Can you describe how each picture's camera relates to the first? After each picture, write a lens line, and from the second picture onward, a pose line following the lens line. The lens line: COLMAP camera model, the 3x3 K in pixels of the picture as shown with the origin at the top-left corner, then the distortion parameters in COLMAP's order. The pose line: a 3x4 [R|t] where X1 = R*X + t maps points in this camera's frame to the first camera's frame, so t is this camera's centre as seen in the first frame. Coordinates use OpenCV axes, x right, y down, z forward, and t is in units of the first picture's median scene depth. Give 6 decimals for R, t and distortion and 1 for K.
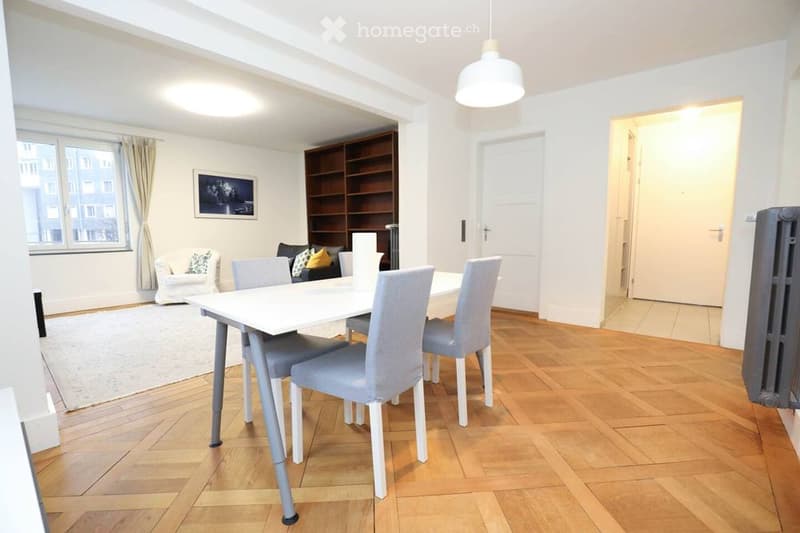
lens RADIAL K [[368.5, 0, 396.9], [0, 368.5, 270.5], [0, 0, 1]] dist [-0.028113, -0.000033]
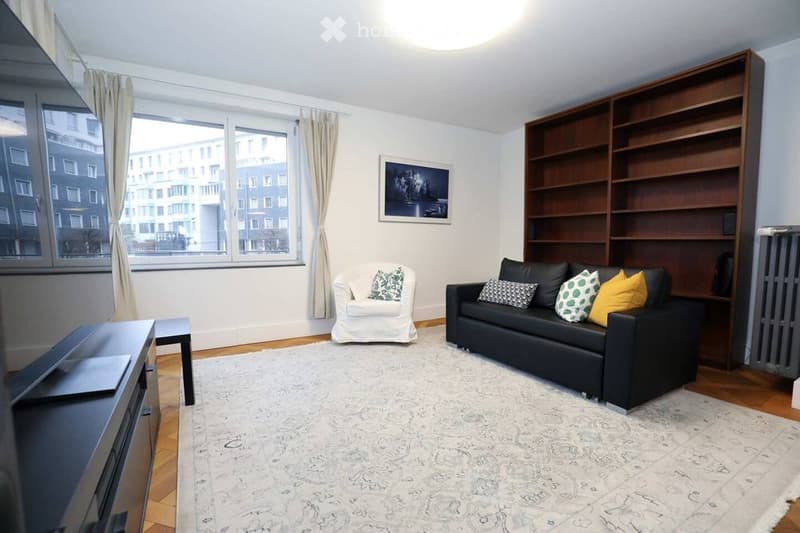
lens RADIAL K [[368.5, 0, 396.9], [0, 368.5, 270.5], [0, 0, 1]] dist [-0.028113, -0.000033]
pose [[0.946018, 0.027509, -0.322944, -0.281749], [-0.036863, 0.999058, -0.022883, -0.030443], [0.322010, 0.033552, 0.946141, 0.319688]]
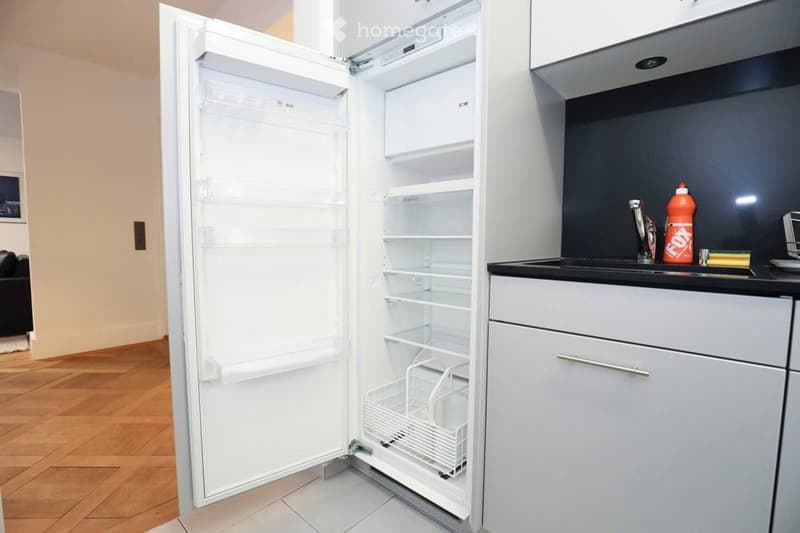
lens RADIAL K [[368.5, 0, 396.9], [0, 368.5, 270.5], [0, 0, 1]] dist [-0.028113, -0.000033]
pose [[0.999525, 0.012739, -0.028066, 0.594916], [-0.013489, 0.999552, -0.026706, -0.018819], [0.027713, 0.027072, 0.999249, 0.216883]]
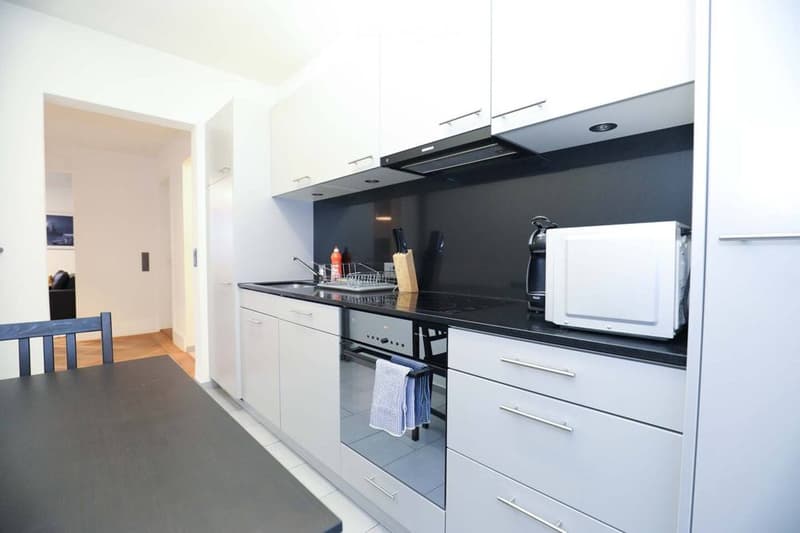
lens RADIAL K [[368.5, 0, 396.9], [0, 368.5, 270.5], [0, 0, 1]] dist [-0.028113, -0.000033]
pose [[0.993388, 0.009167, -0.114438, 0.877476], [-0.016497, 0.997860, -0.063270, -0.018593], [0.113613, 0.064740, 0.991414, -0.018989]]
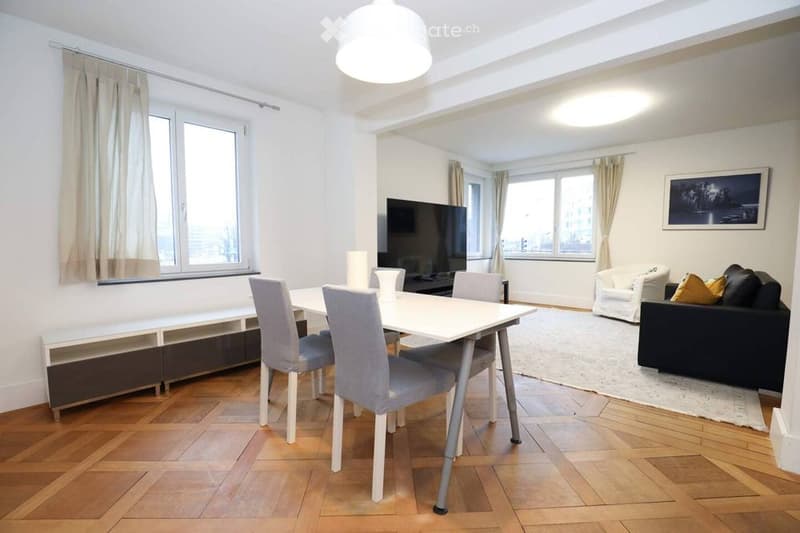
lens RADIAL K [[368.5, 0, 396.9], [0, 368.5, 270.5], [0, 0, 1]] dist [-0.028113, -0.000033]
pose [[-0.020573, 0.078127, -0.996731, 0.357804], [-0.106966, 0.991048, 0.079889, -0.048303], [0.994050, 0.108260, -0.012032, 0.381971]]
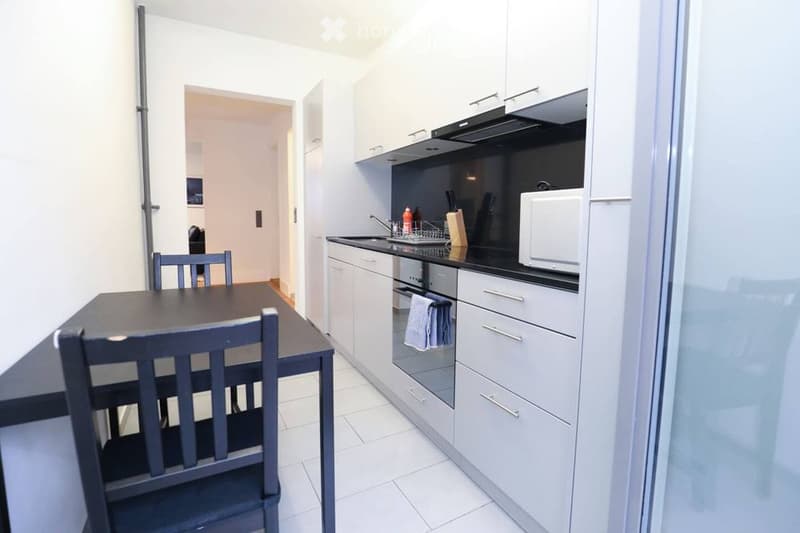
lens RADIAL K [[388.4, 0, 417.6], [0, 388.4, 250.7], [0, 0, 1]] dist [-0.023432, -0.000088]
pose [[0.943364, 0.044613, -0.328747, 0.940414], [-0.050355, 0.998691, -0.008968, -0.010288], [0.327916, 0.025014, 0.944376, -0.079732]]
